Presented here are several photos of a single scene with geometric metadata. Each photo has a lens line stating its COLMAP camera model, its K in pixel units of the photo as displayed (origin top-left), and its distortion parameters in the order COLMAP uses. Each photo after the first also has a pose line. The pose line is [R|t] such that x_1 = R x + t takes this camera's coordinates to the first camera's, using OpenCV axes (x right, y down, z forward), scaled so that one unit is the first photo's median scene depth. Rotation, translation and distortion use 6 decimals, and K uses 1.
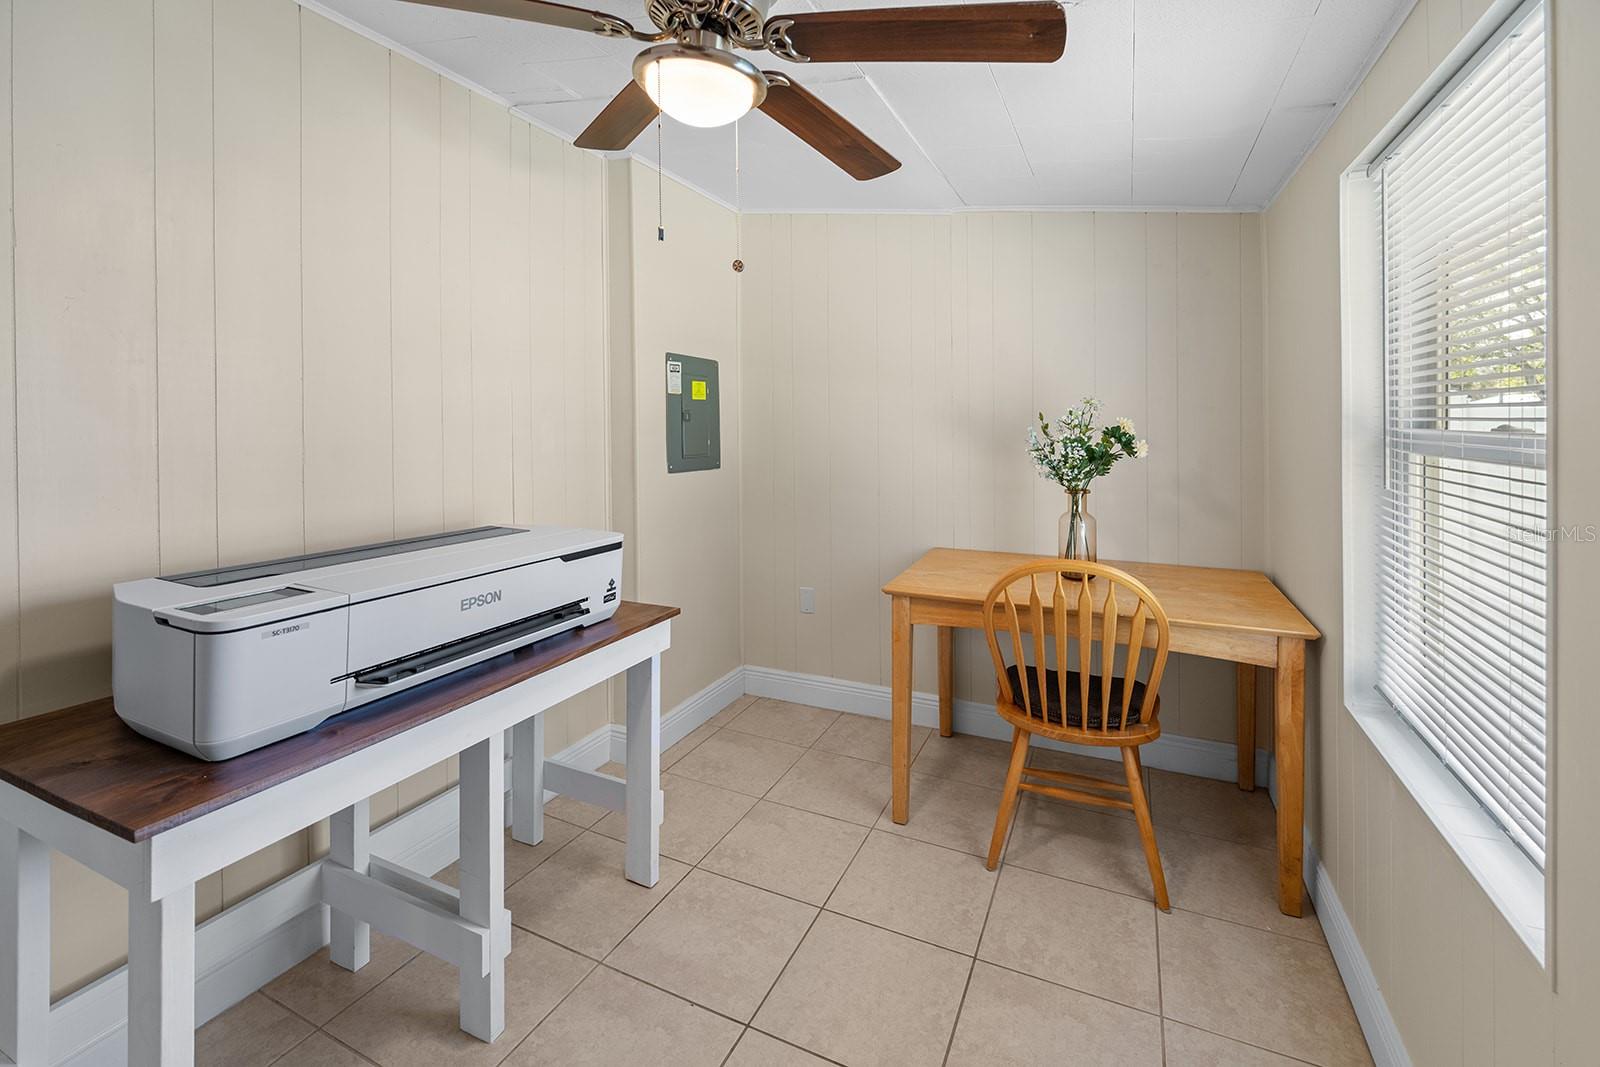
lens RADIAL K [[703.9, 0, 804.3], [0, 703.9, 417.8], [0, 0, 1]] dist [0.018444, -0.012727]
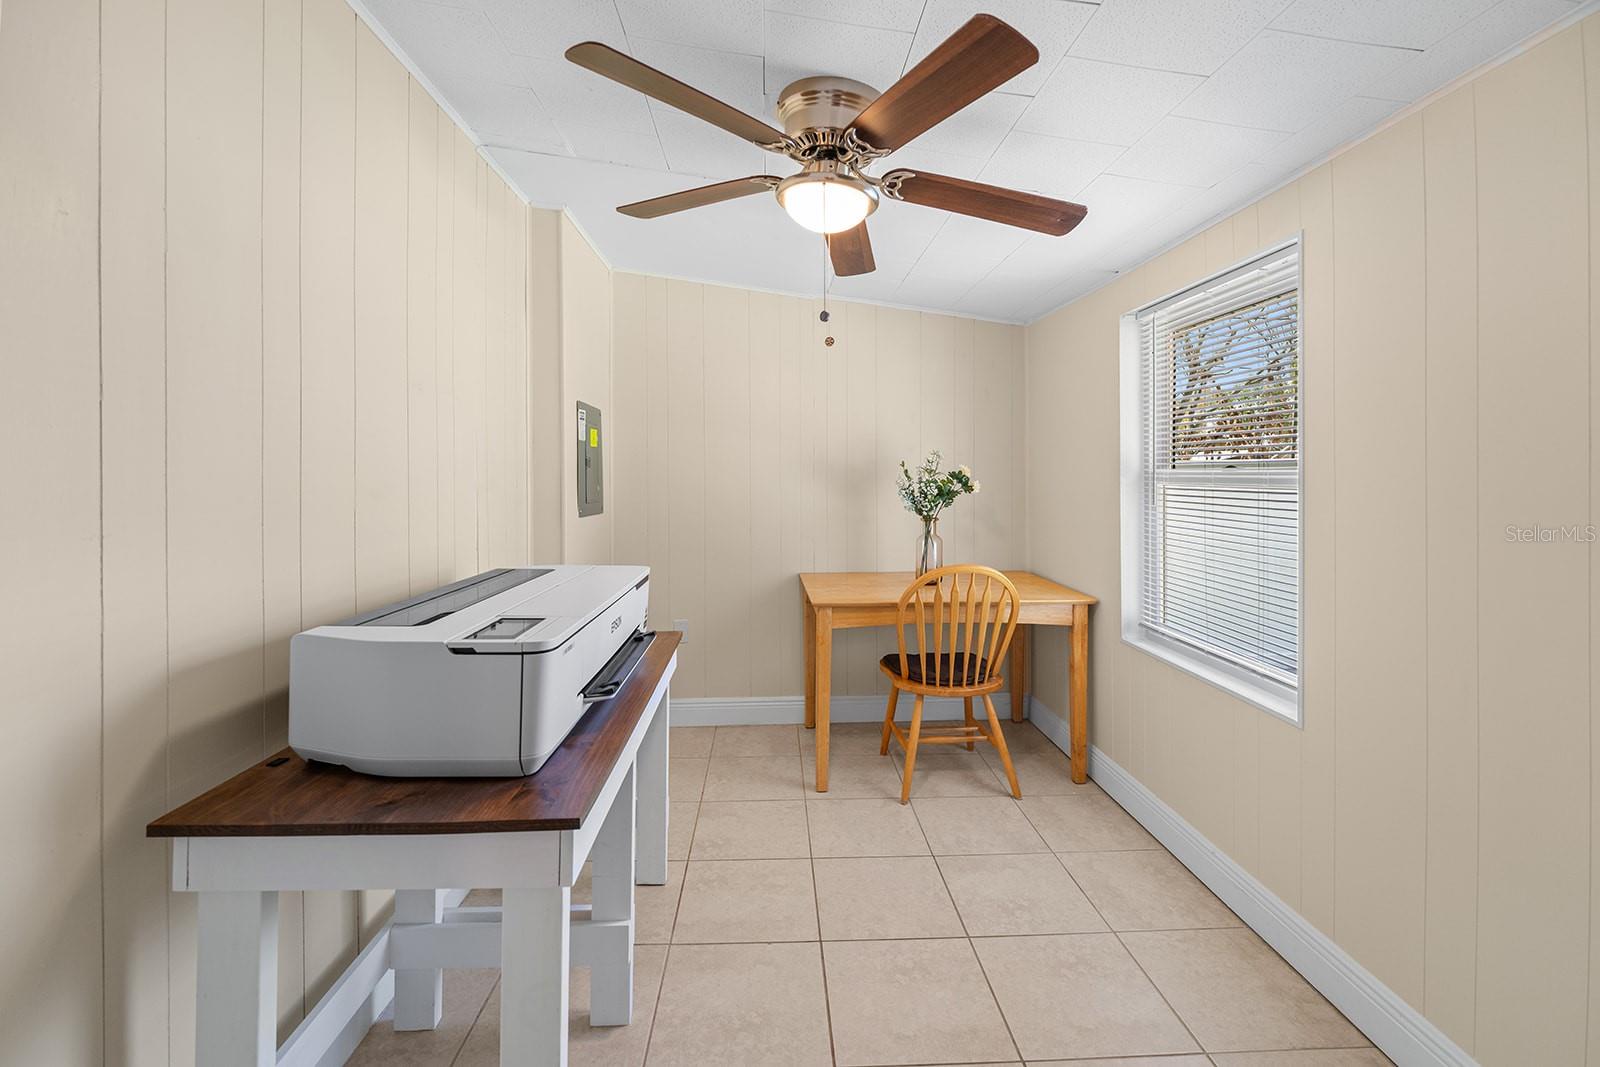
lens RADIAL K [[684.3, 0, 800.9], [0, 684.3, 465.1], [0, 0, 1]] dist [0.001729, -0.007508]
pose [[0.888303, 0.004585, 0.459235, -0.494831], [-0.001102, 0.999969, -0.007853, 0.012802], [-0.459256, 0.006469, 0.888280, -0.054045]]
